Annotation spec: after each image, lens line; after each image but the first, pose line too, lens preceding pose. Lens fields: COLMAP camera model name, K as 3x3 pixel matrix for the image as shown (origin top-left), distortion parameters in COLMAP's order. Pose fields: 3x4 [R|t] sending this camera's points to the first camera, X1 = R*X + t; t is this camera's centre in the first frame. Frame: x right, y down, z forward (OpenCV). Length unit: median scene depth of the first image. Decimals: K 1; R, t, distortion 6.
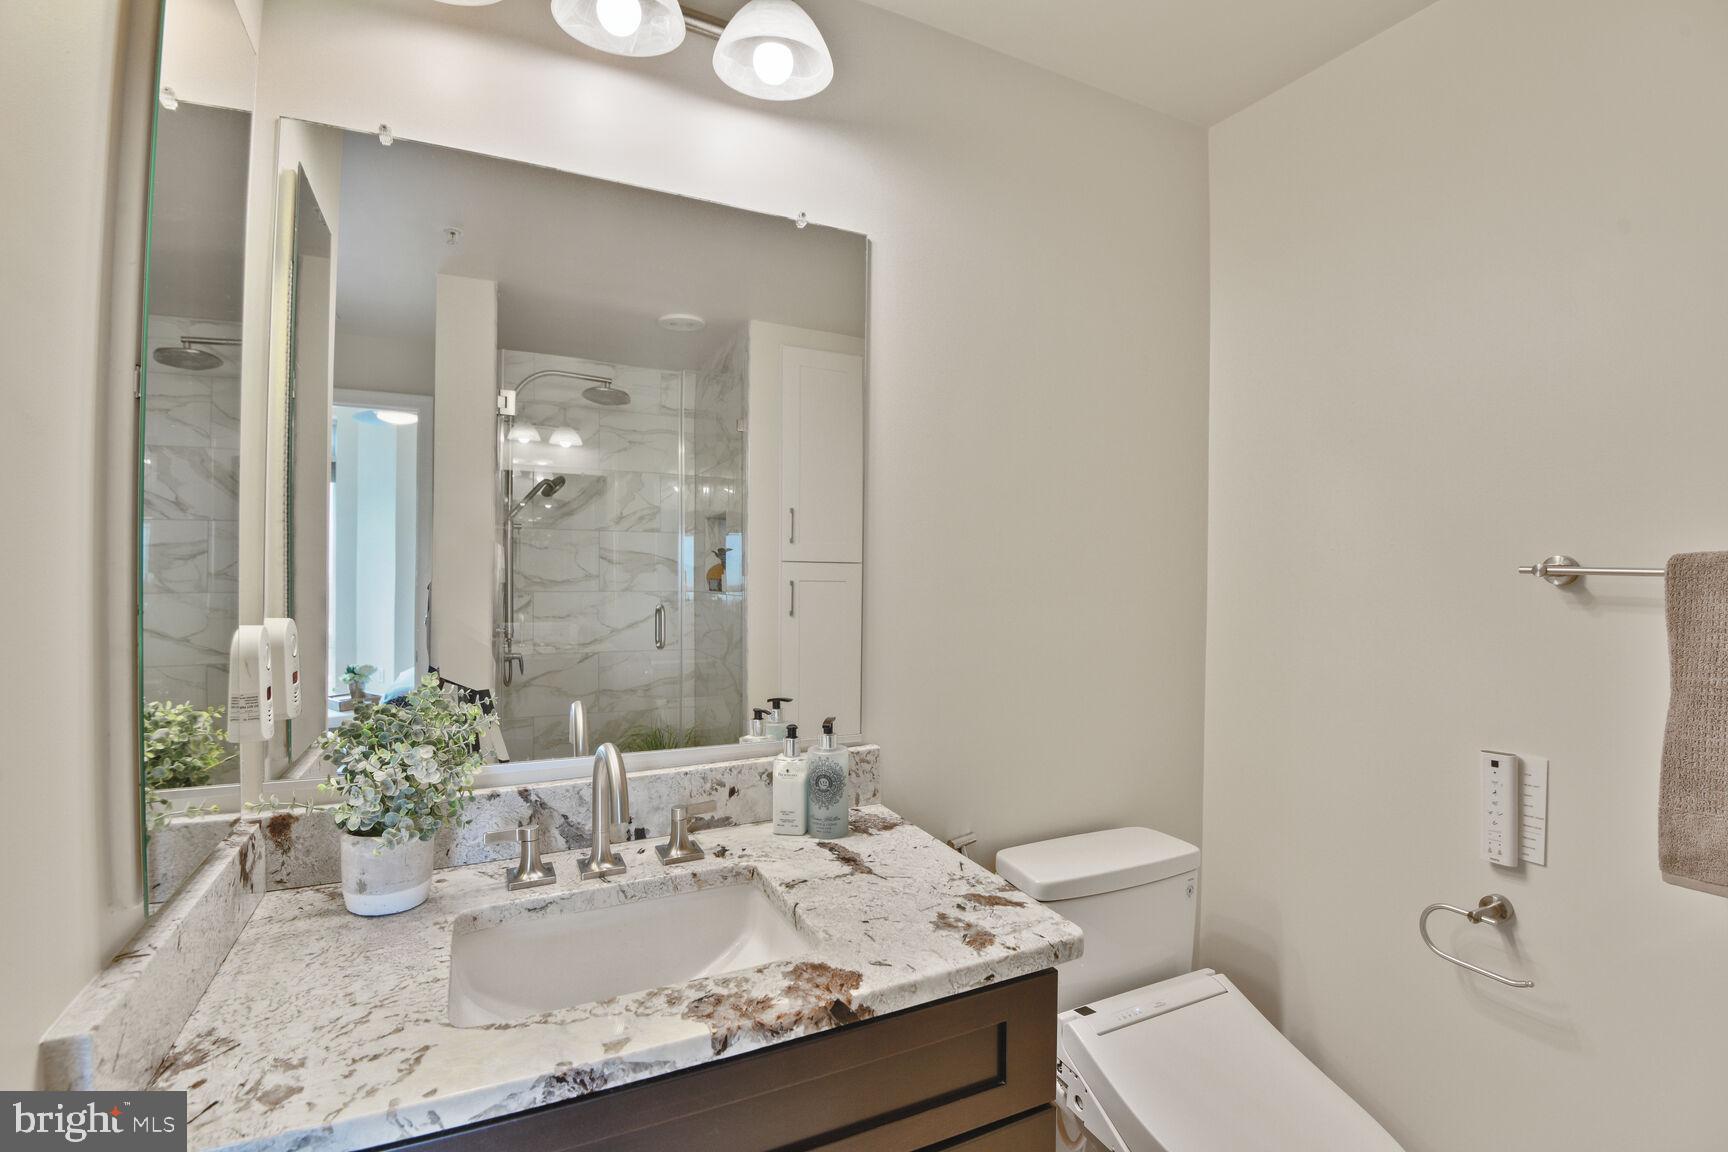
lens RADIAL K [[796.6, 0, 869.5], [0, 796.6, 568.9], [0, 0, 1]] dist [-0.010937, -0.022993]
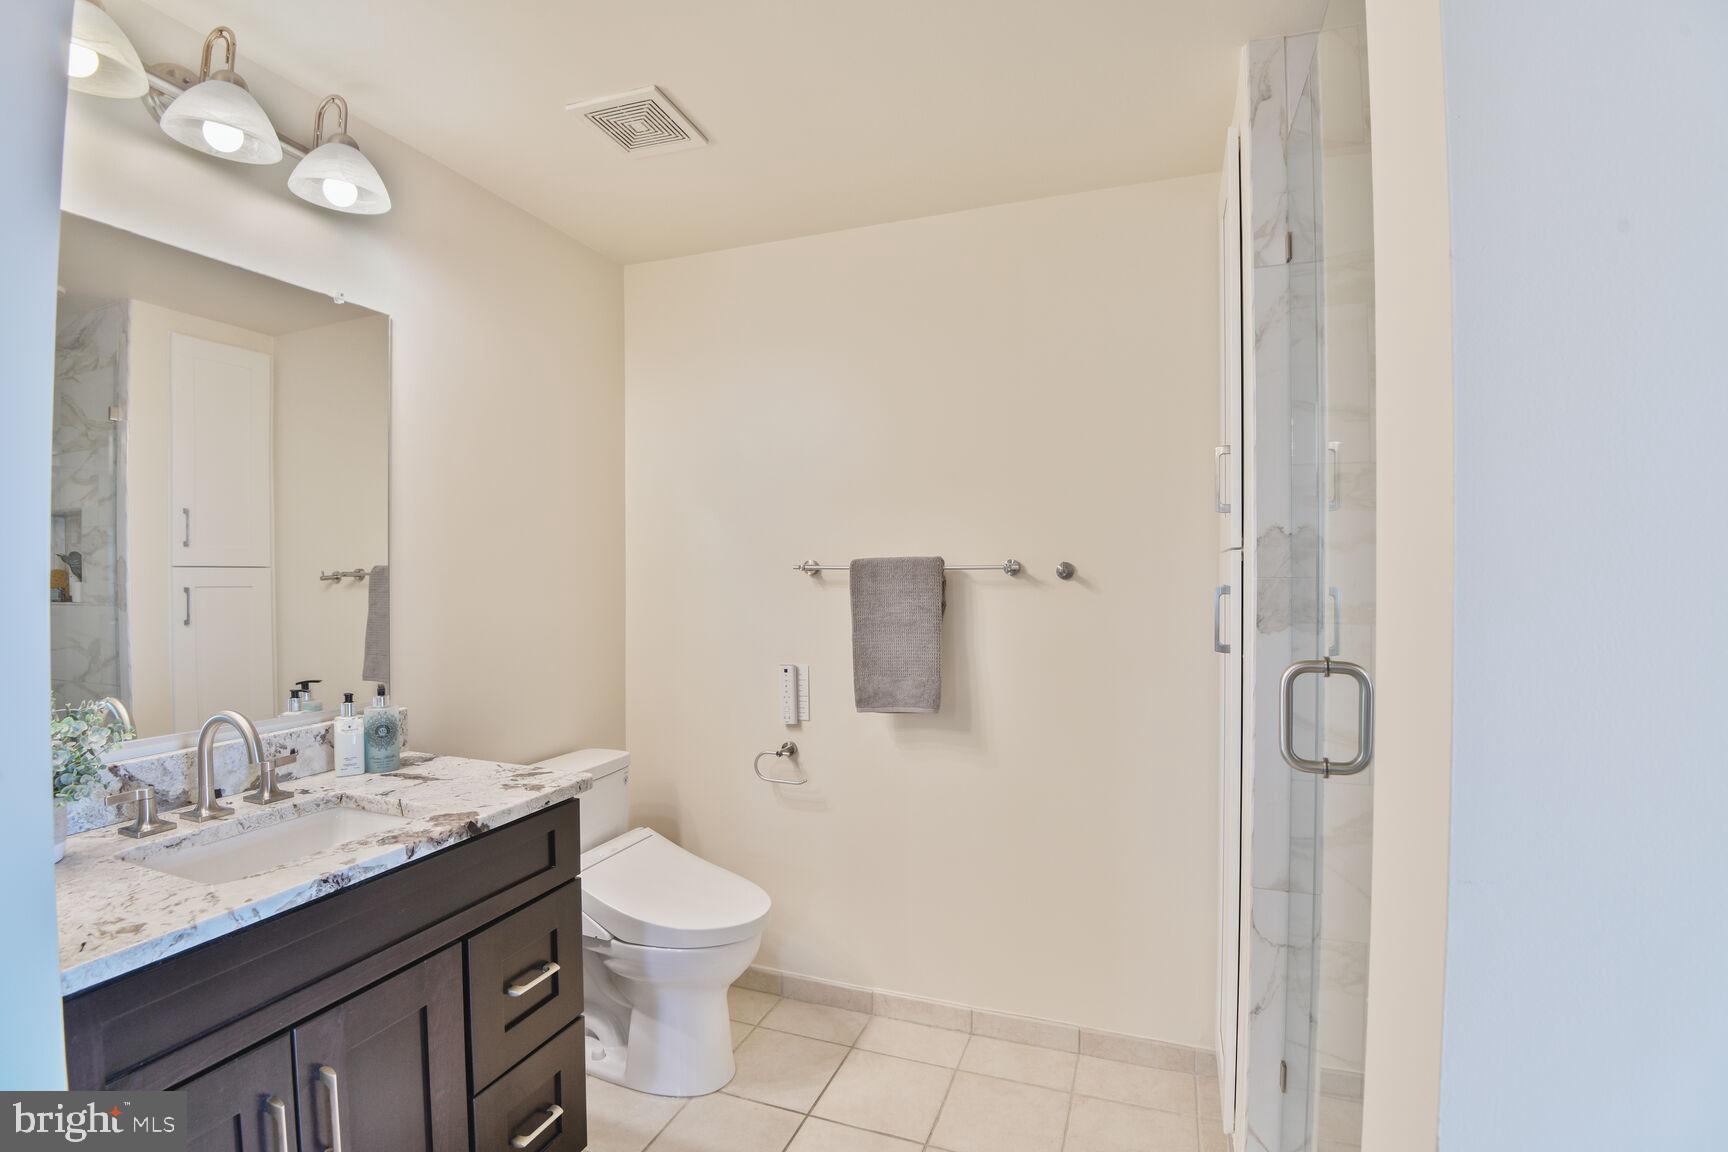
lens RADIAL K [[796.9, 0, 869.7], [0, 796.9, 570.6], [0, 0, 1]] dist [-0.024789, -0.012870]
pose [[0.726876, -0.014767, 0.686610, -0.456760], [0.012776, 0.999887, 0.007979, -0.004234], [-0.686650, 0.002972, 0.726982, -0.668238]]
